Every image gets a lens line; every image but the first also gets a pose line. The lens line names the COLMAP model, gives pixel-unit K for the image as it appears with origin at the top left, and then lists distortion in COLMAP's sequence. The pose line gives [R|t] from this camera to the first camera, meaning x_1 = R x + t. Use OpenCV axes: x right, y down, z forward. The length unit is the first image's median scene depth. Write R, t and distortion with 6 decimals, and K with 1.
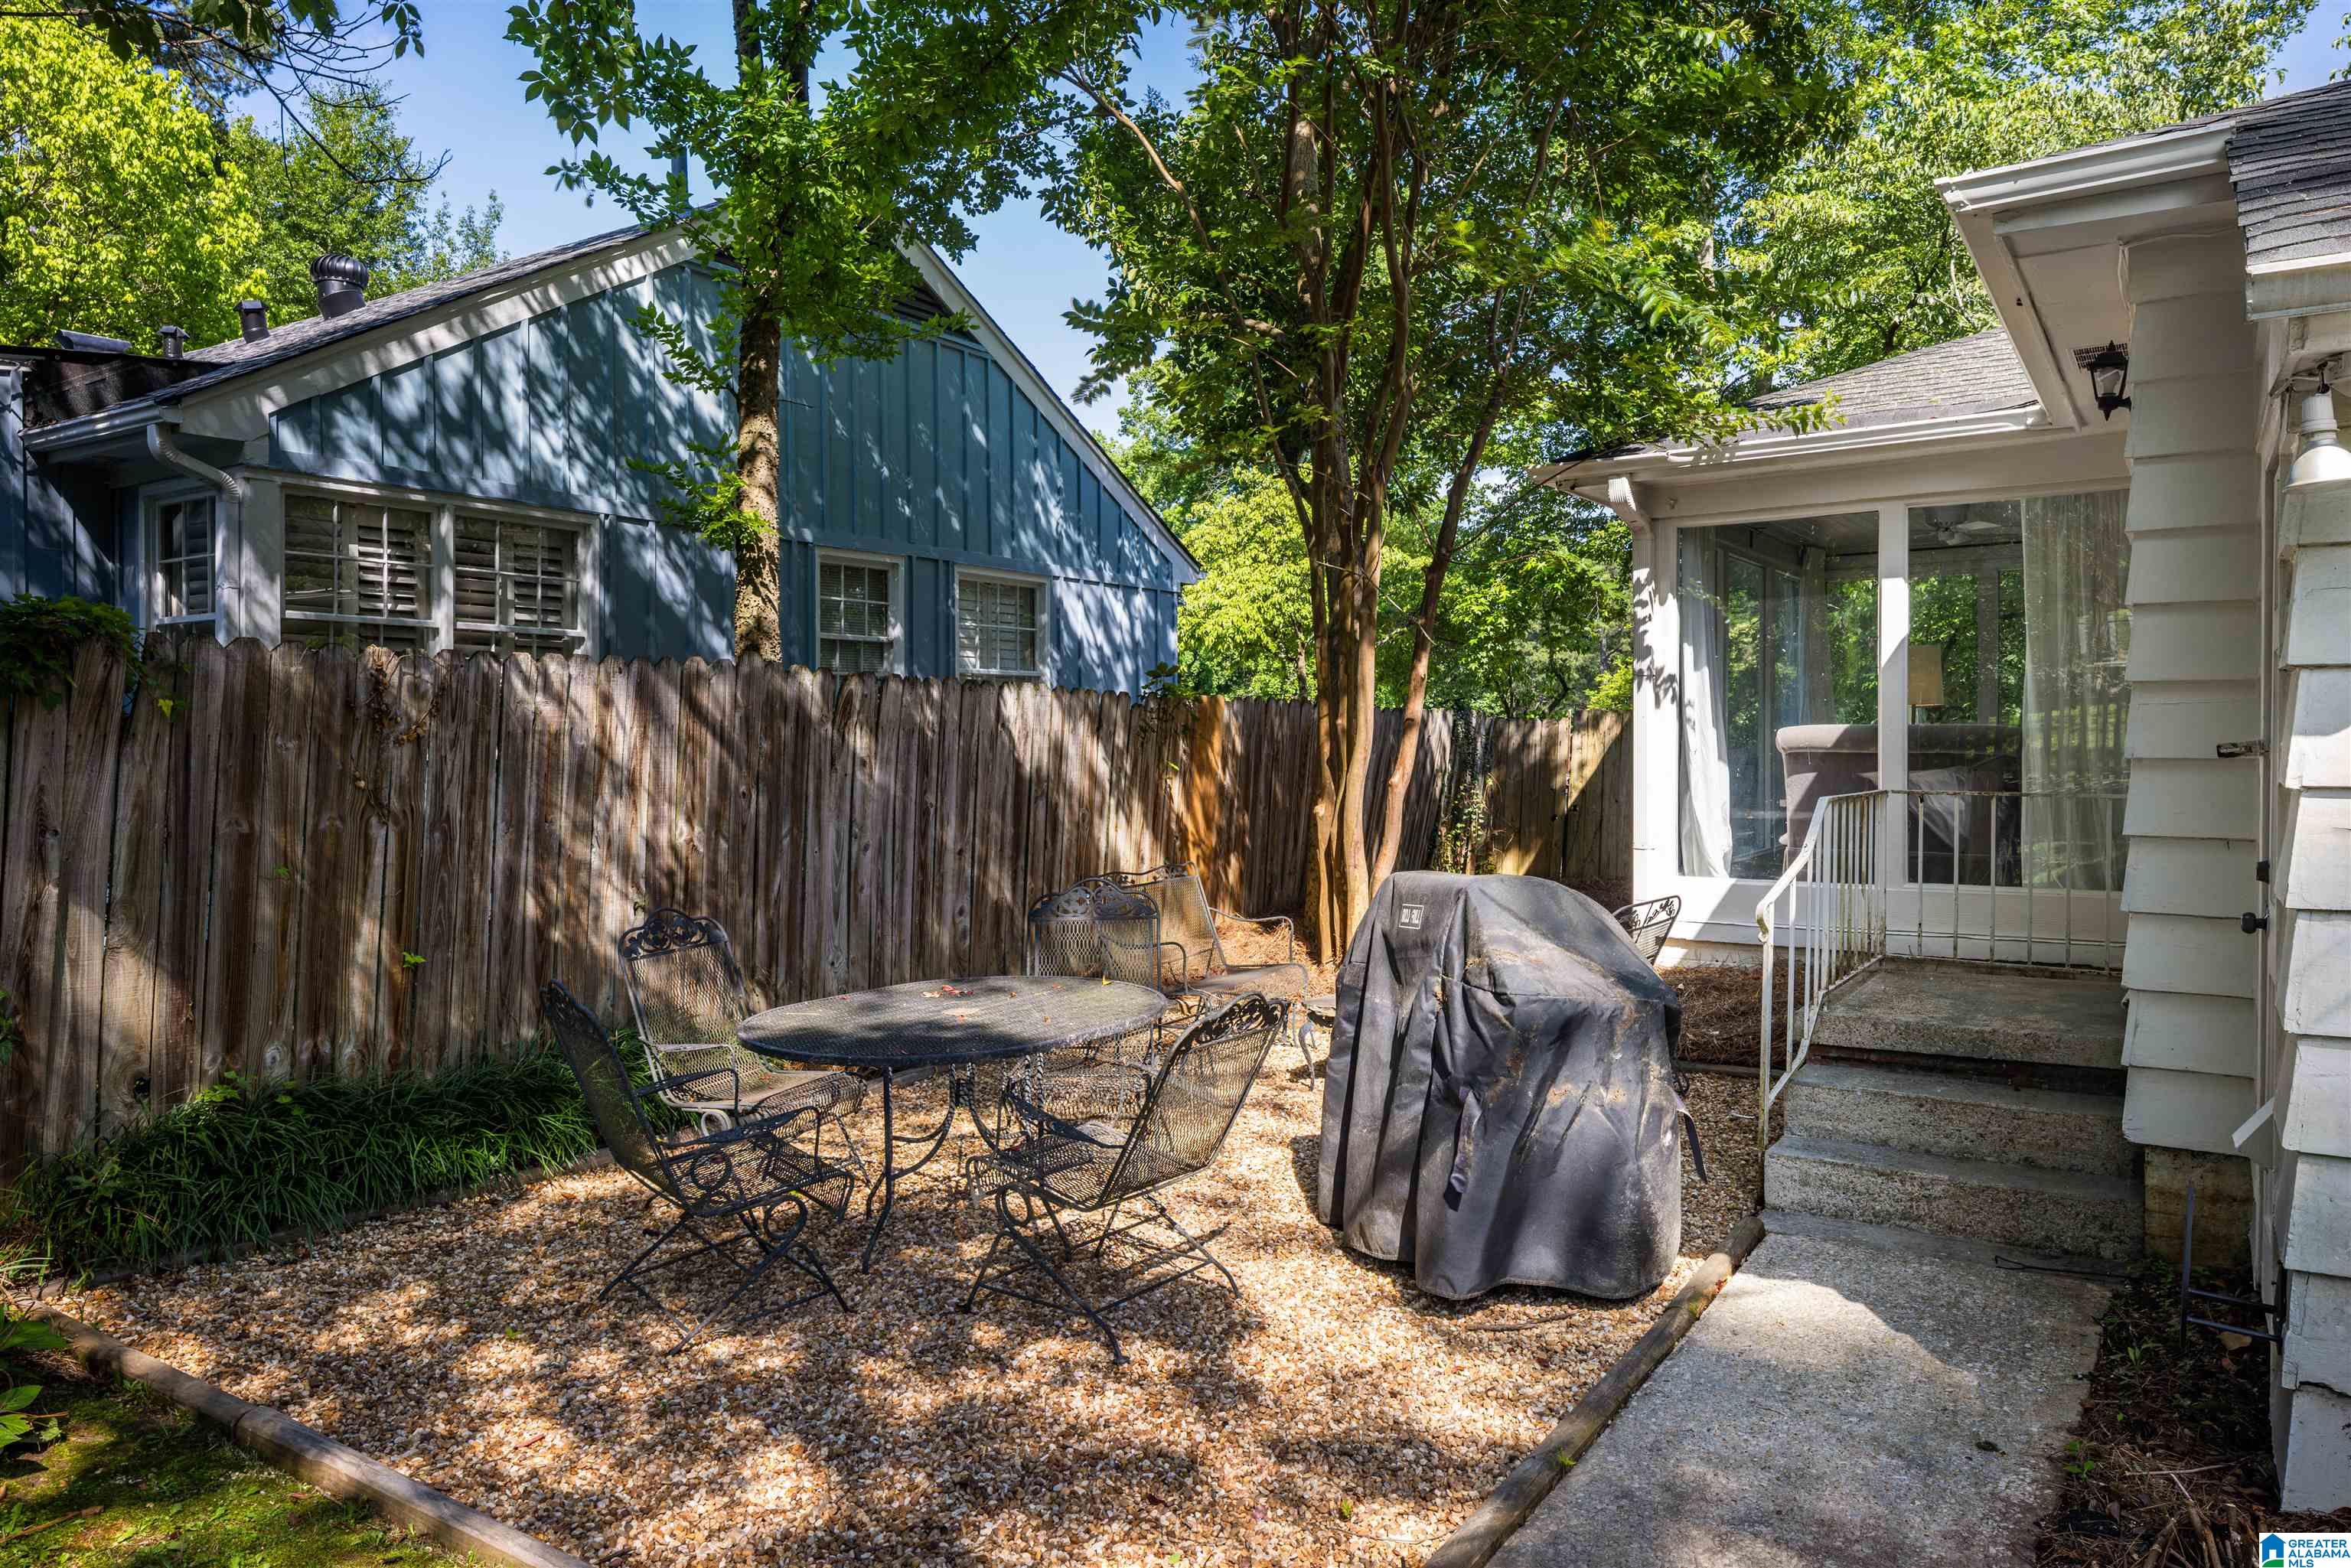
lens RADIAL K [[1581.5, 0, 1165.8], [0, 1581.5, 776.2], [0, 0, 1]] dist [-0.002148, -0.007333]
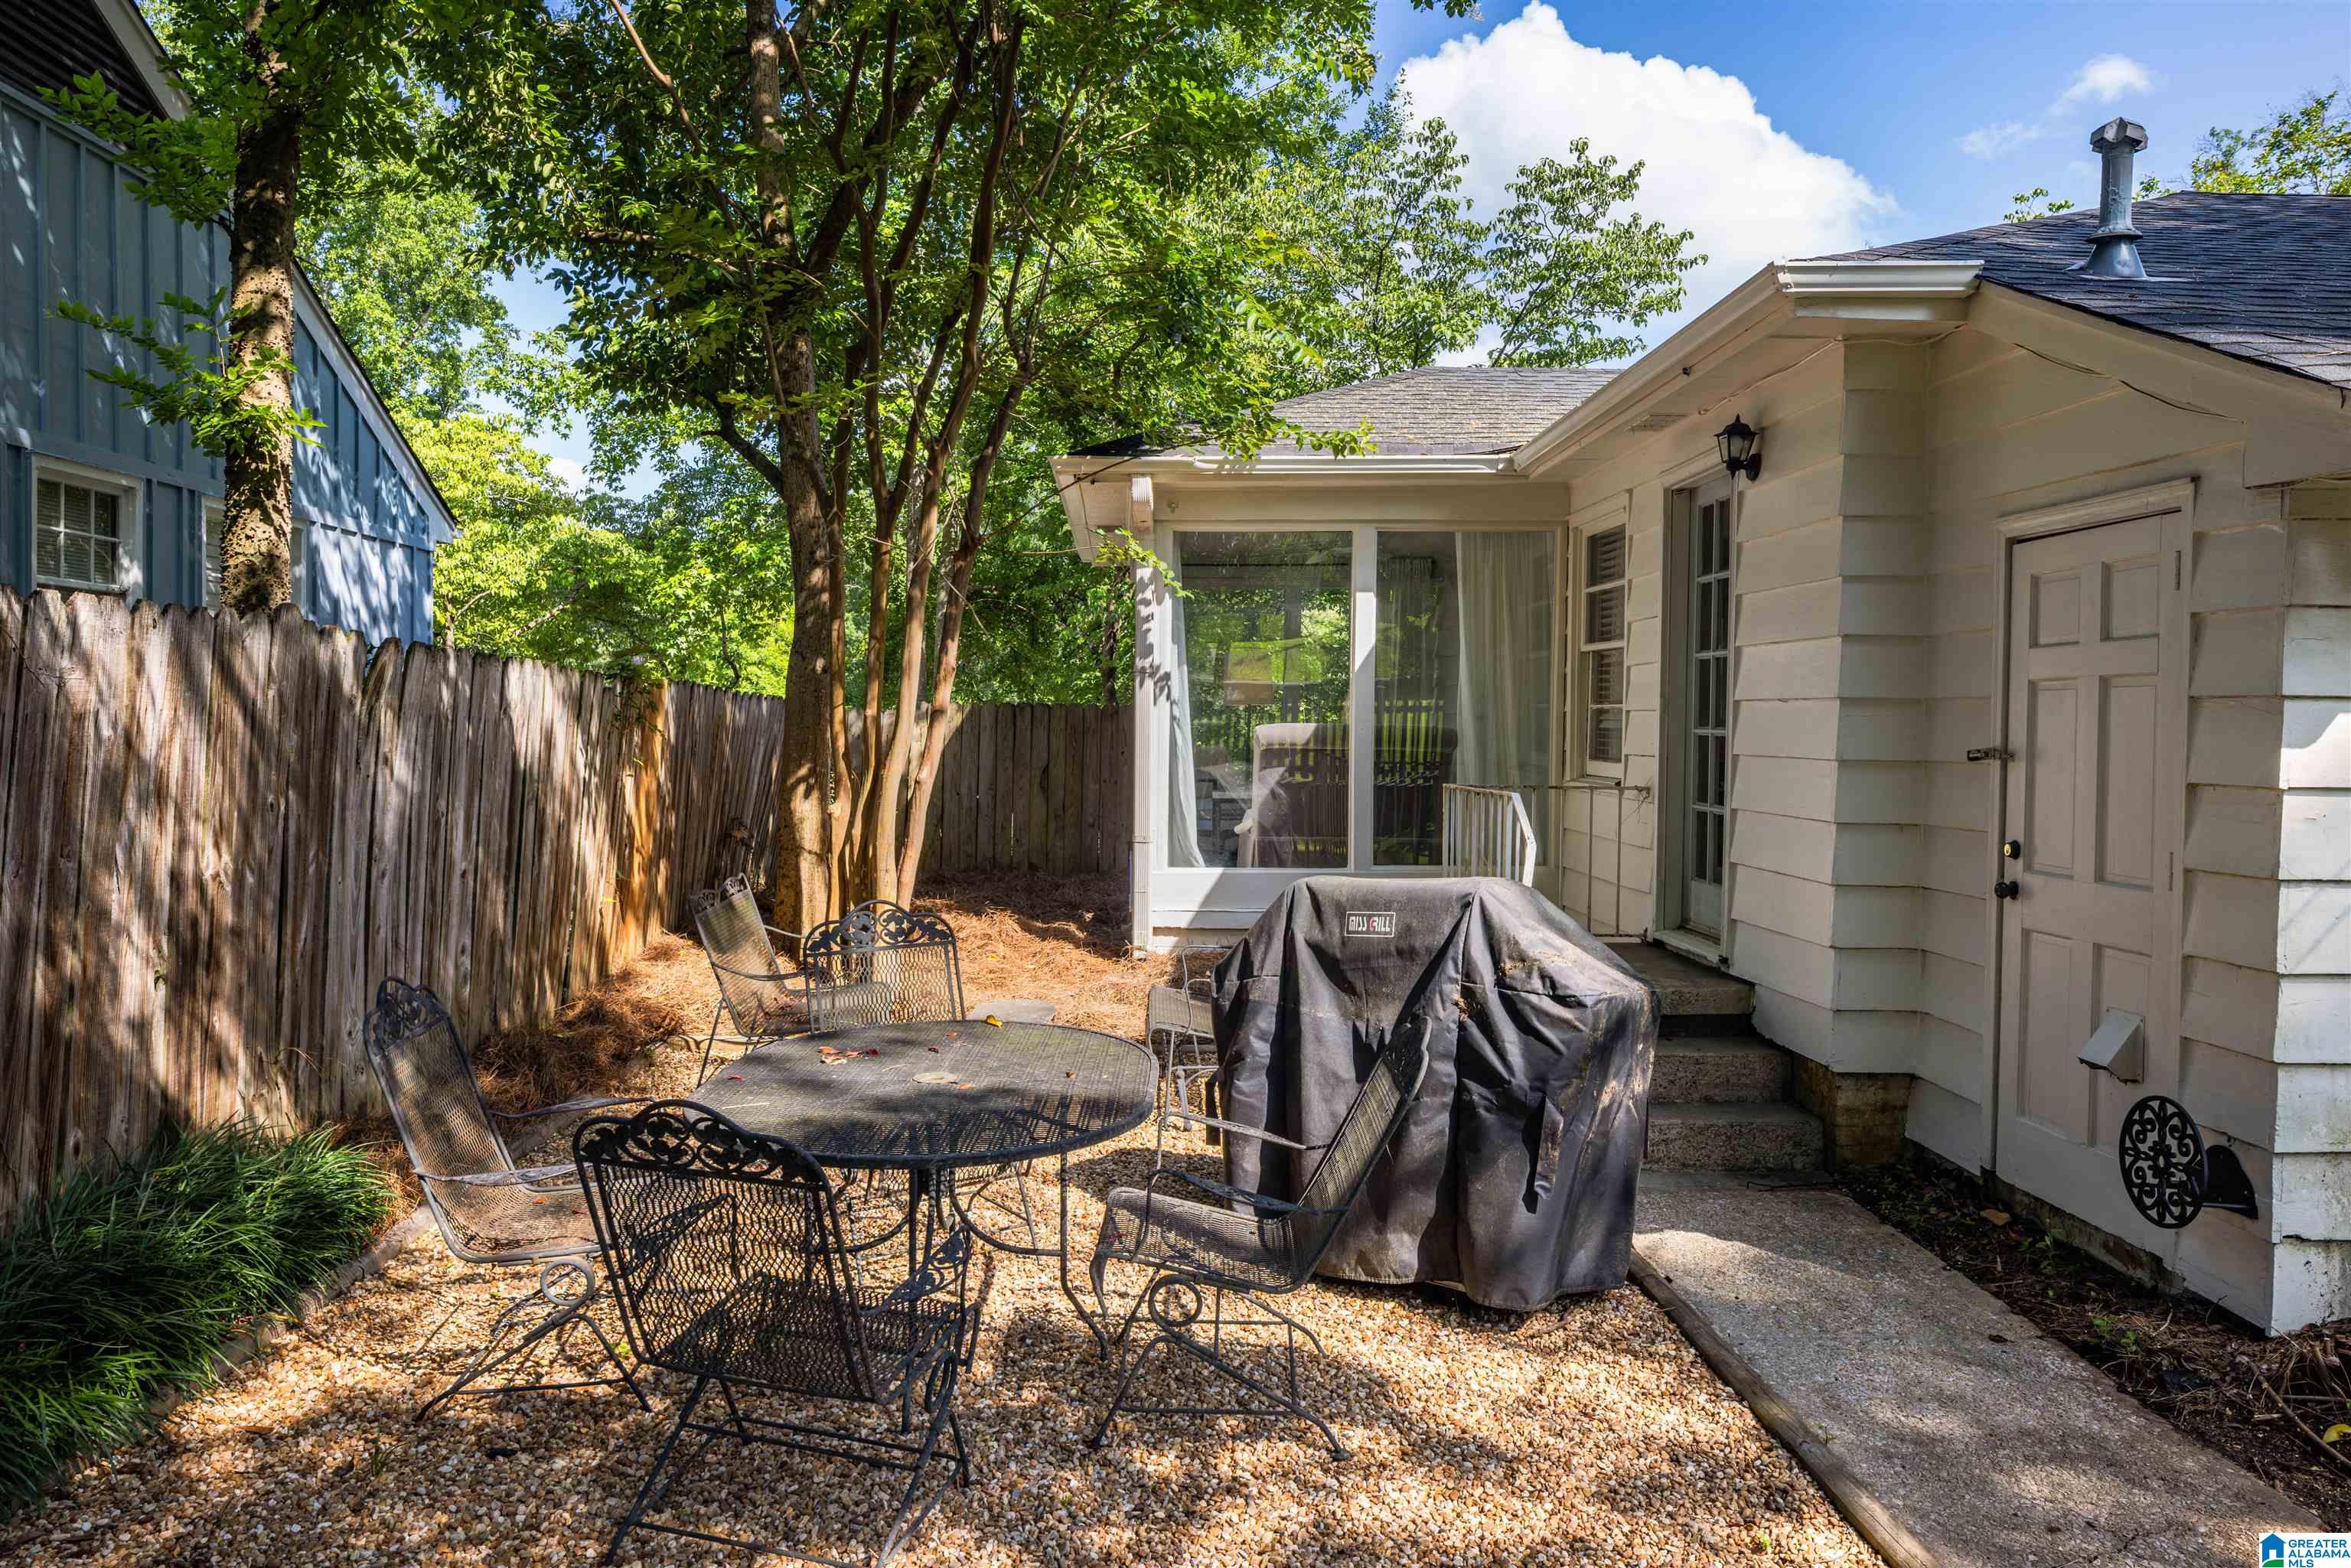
lens RADIAL K [[1581.5, 0, 1161.1], [0, 1581.5, 769.3], [0, 0, 1]] dist [-0.002148, -0.007333]
pose [[0.820347, -0.002875, 0.571859, -0.299966], [0.001008, 0.999993, 0.003583, -0.005219], [-0.571865, -0.002363, 0.820344, 0.168753]]
